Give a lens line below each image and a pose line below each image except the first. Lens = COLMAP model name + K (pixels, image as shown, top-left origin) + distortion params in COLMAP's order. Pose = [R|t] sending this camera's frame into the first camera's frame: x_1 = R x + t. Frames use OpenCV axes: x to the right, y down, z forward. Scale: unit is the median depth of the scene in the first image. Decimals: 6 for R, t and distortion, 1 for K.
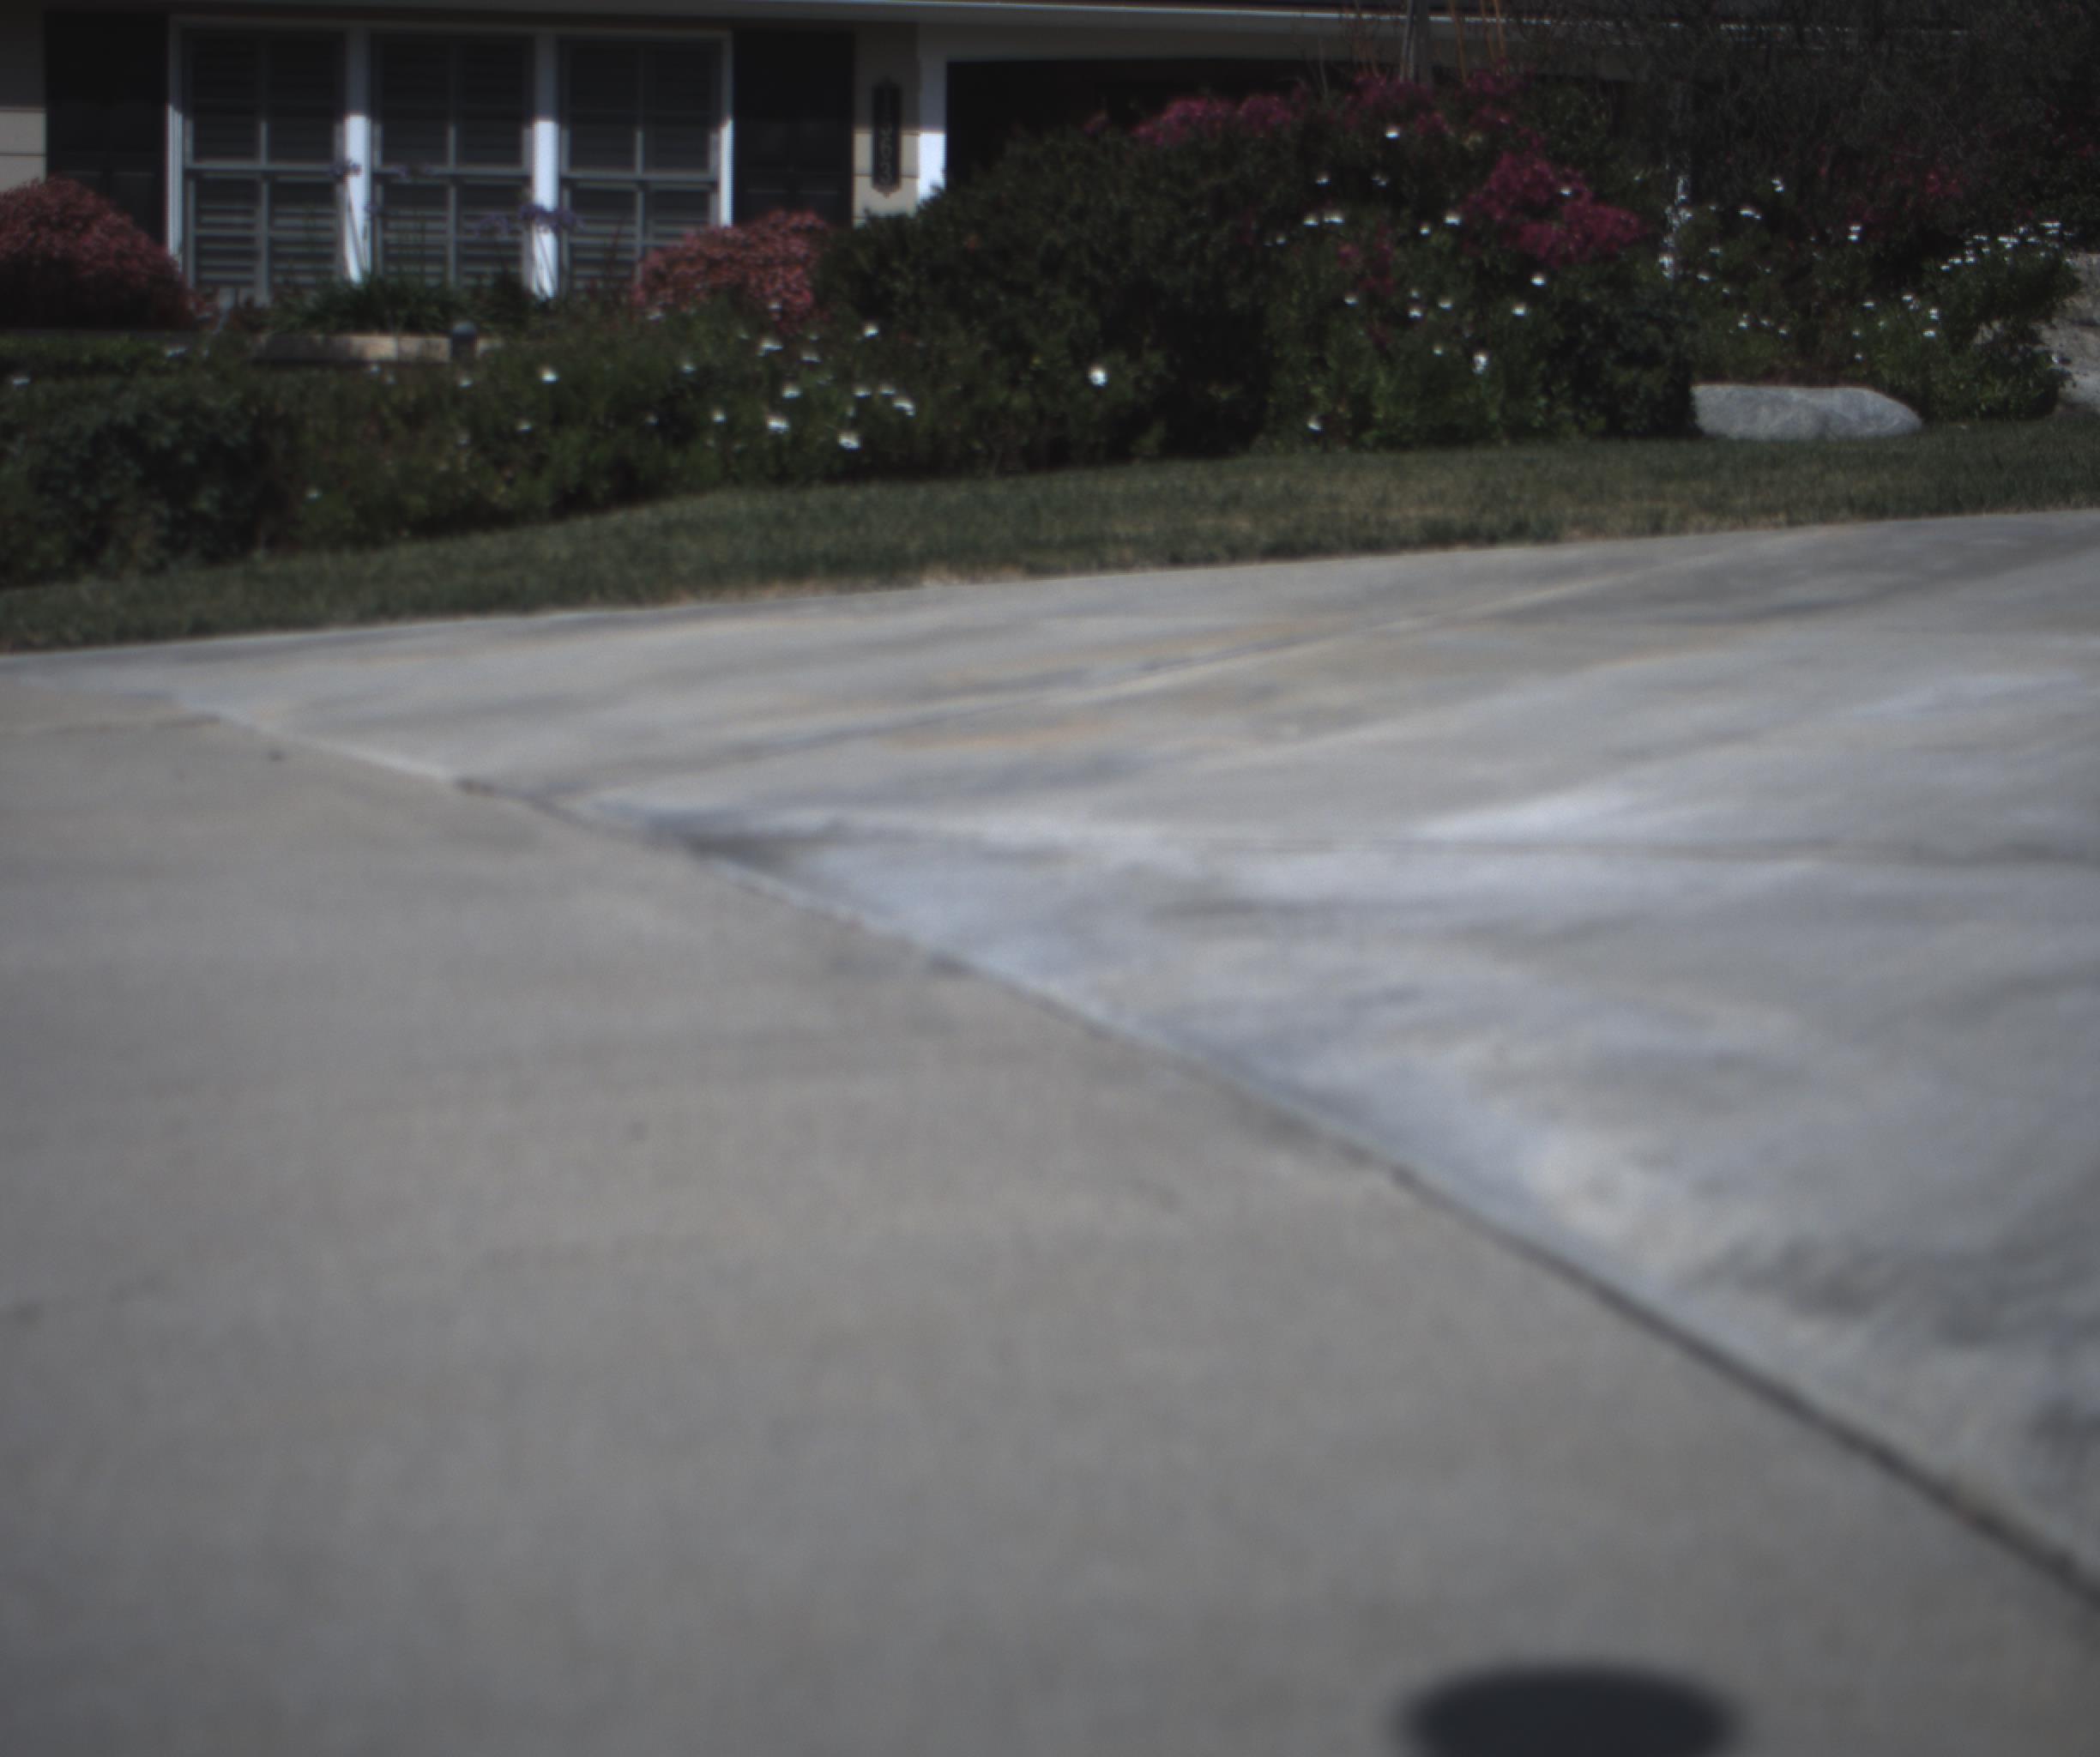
lens RADIAL K [[3930.3, 0, 1050.0], [0, 3930.3, 878.5], [0, 0, 1]] dist [-0.189653, 0.917615]
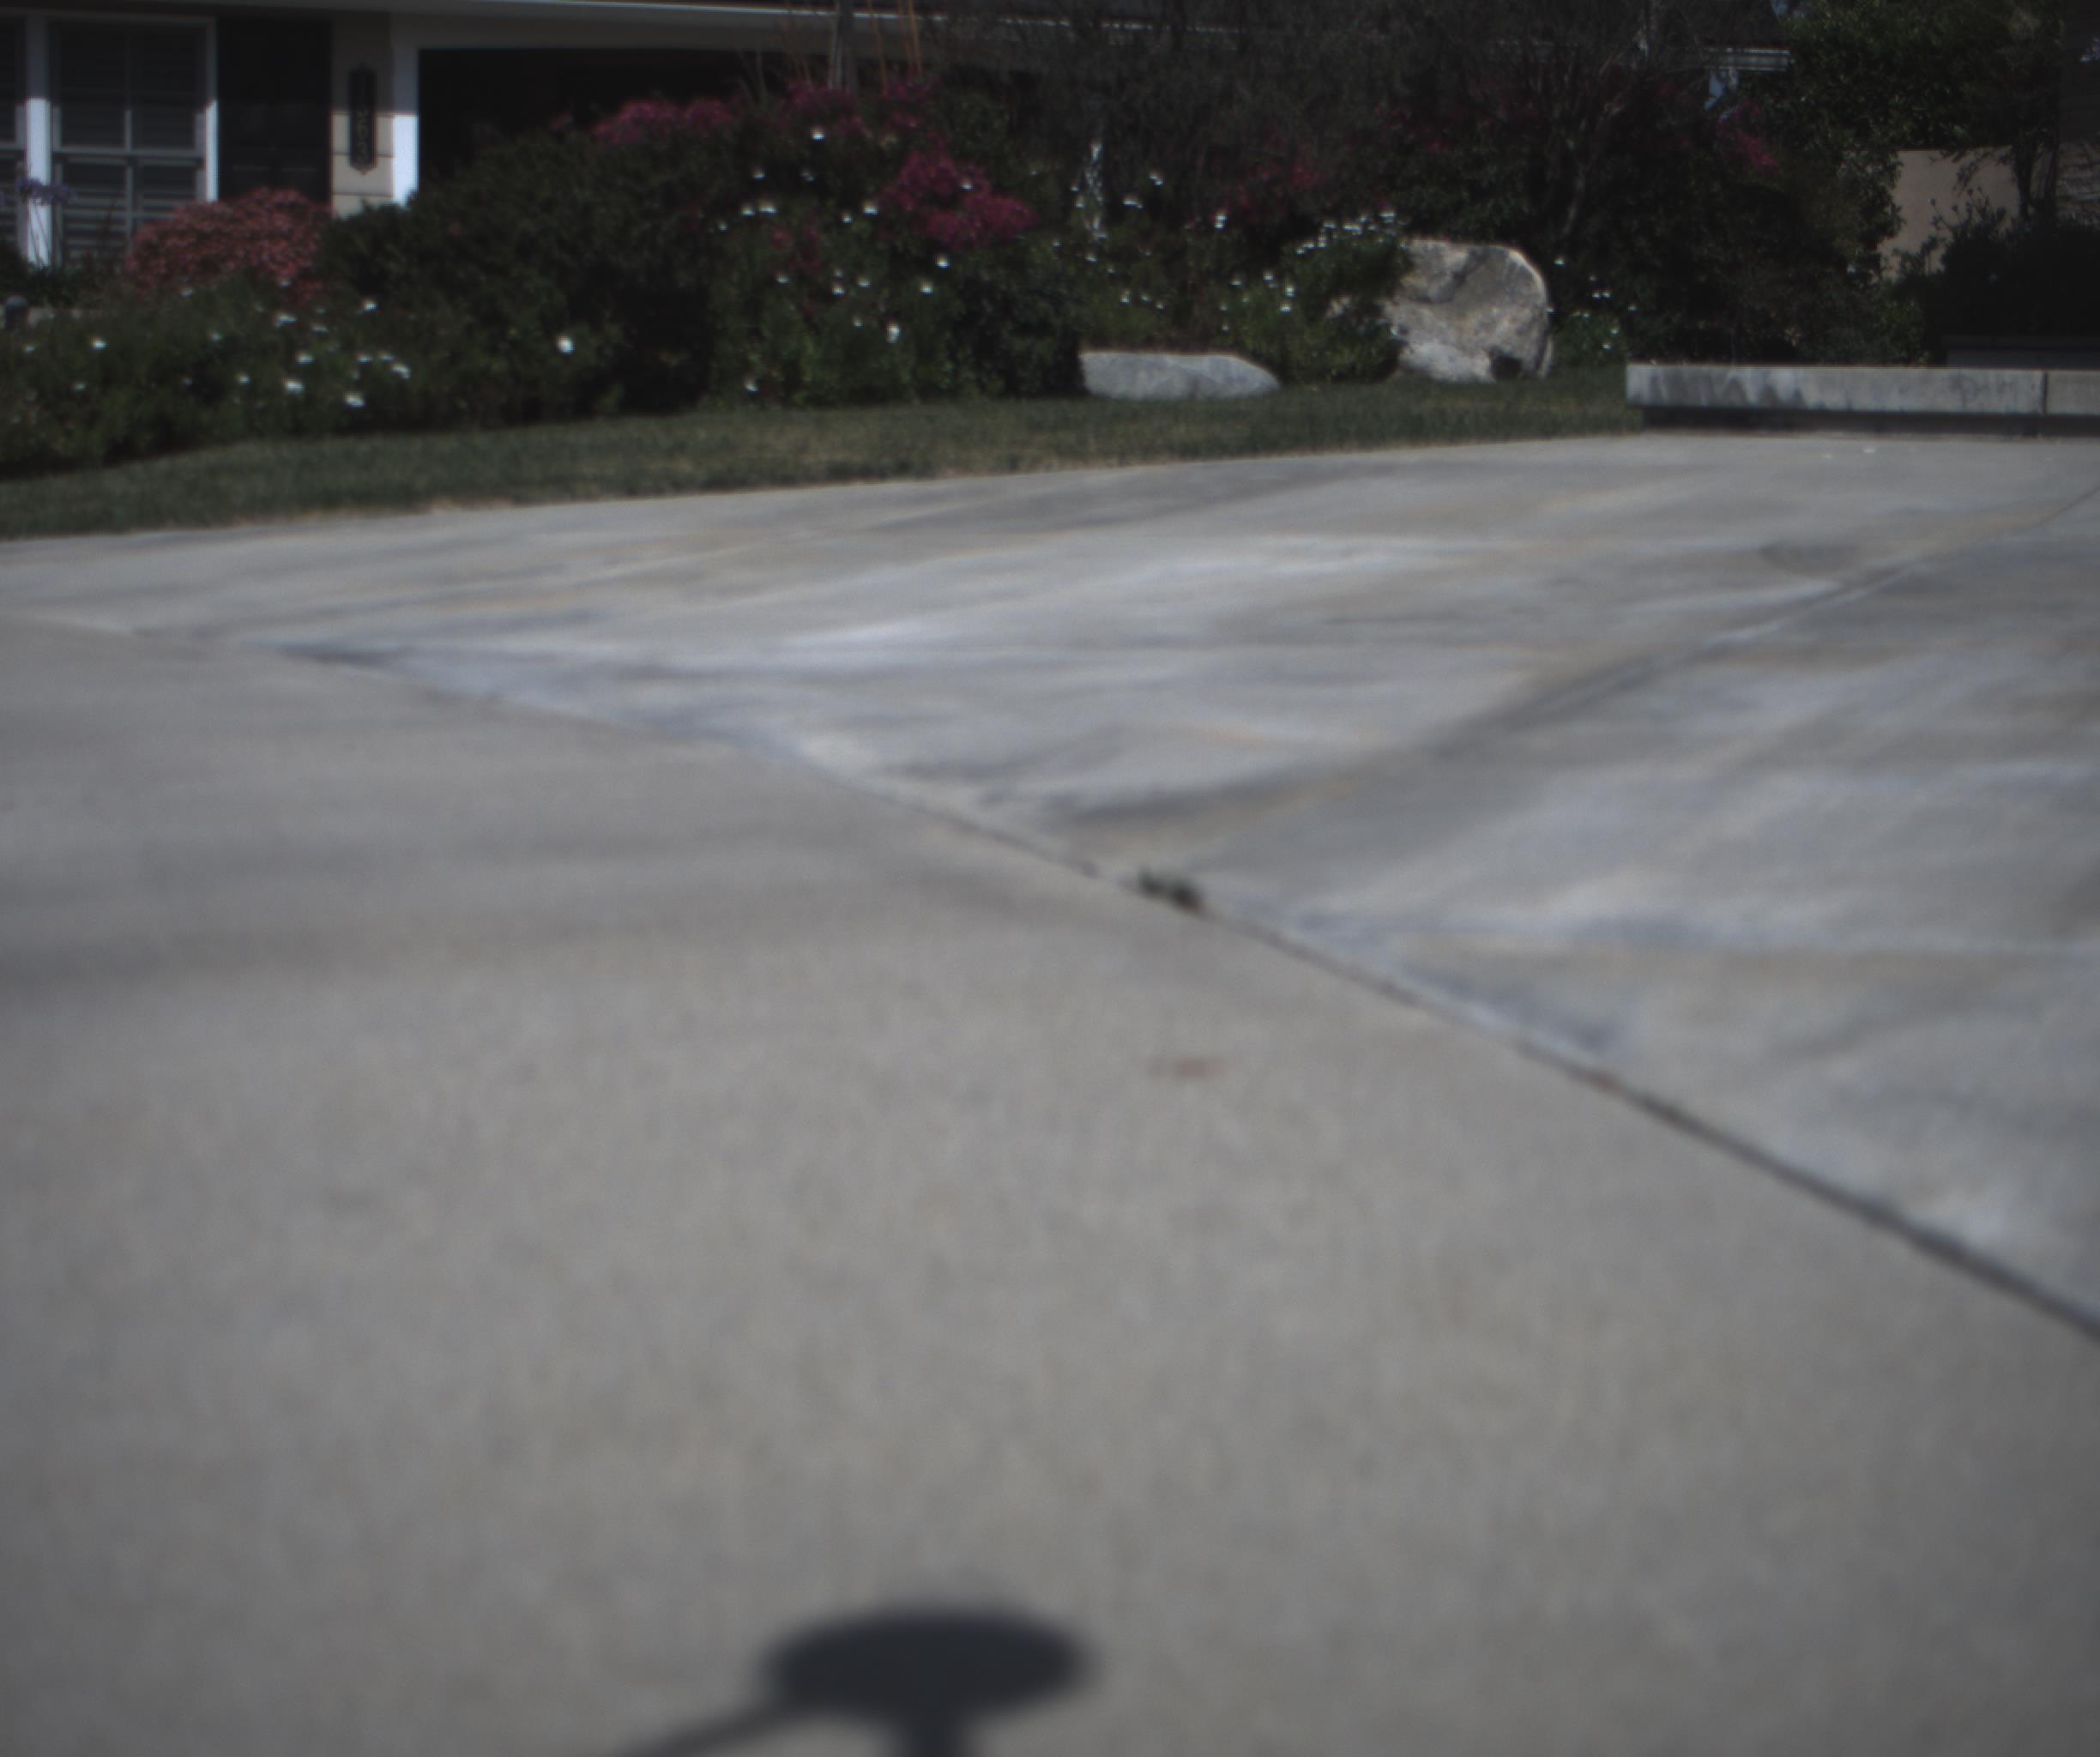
lens RADIAL K [[3930.3, 0, 1050.0], [0, 3930.3, 878.5], [0, 0, 1]] dist [-0.189653, 0.917615]
pose [[0.990678, -0.012862, 0.135617, -0.003937], [0.011596, 0.999882, 0.010118, 0.017648], [-0.135731, -0.008451, 0.990710, -0.149062]]
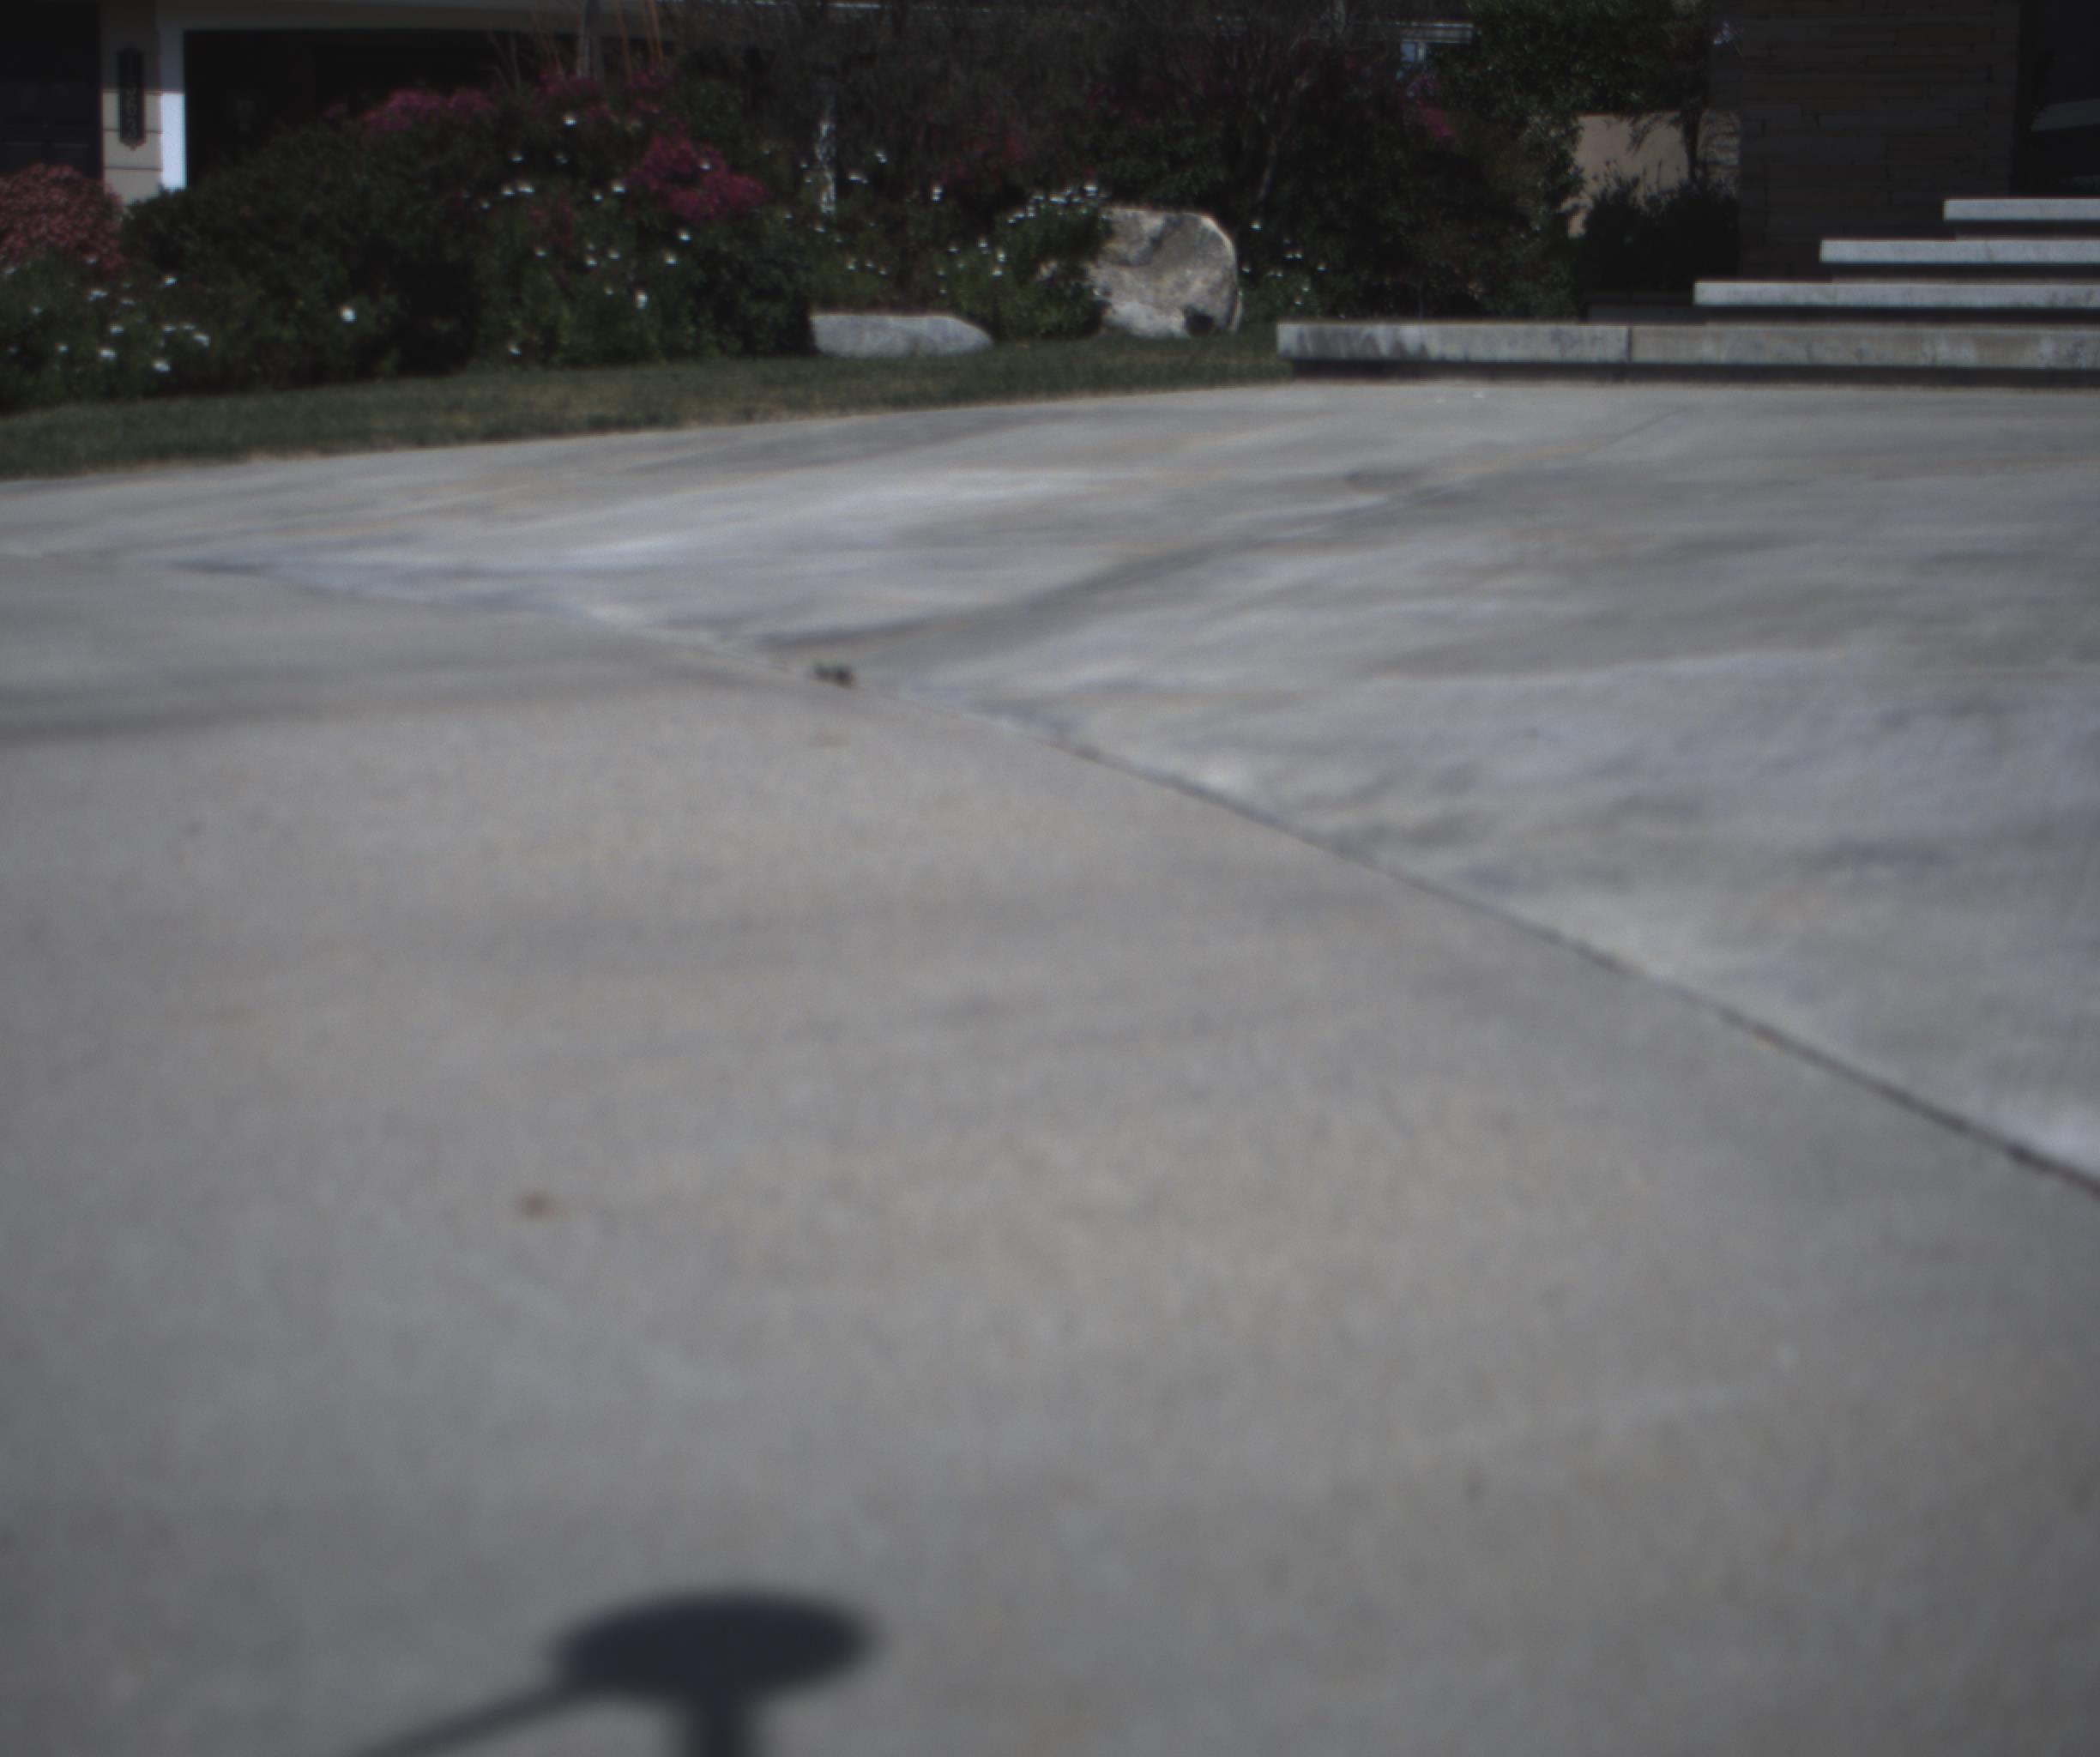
lens RADIAL K [[3930.3, 0, 1050.0], [0, 3930.3, 878.5], [0, 0, 1]] dist [-0.189653, 0.917615]
pose [[0.979820, -0.031940, 0.197315, -0.017375], [0.027939, 0.999344, 0.023033, 0.030429], [-0.197921, -0.017056, 0.980069, -0.271296]]
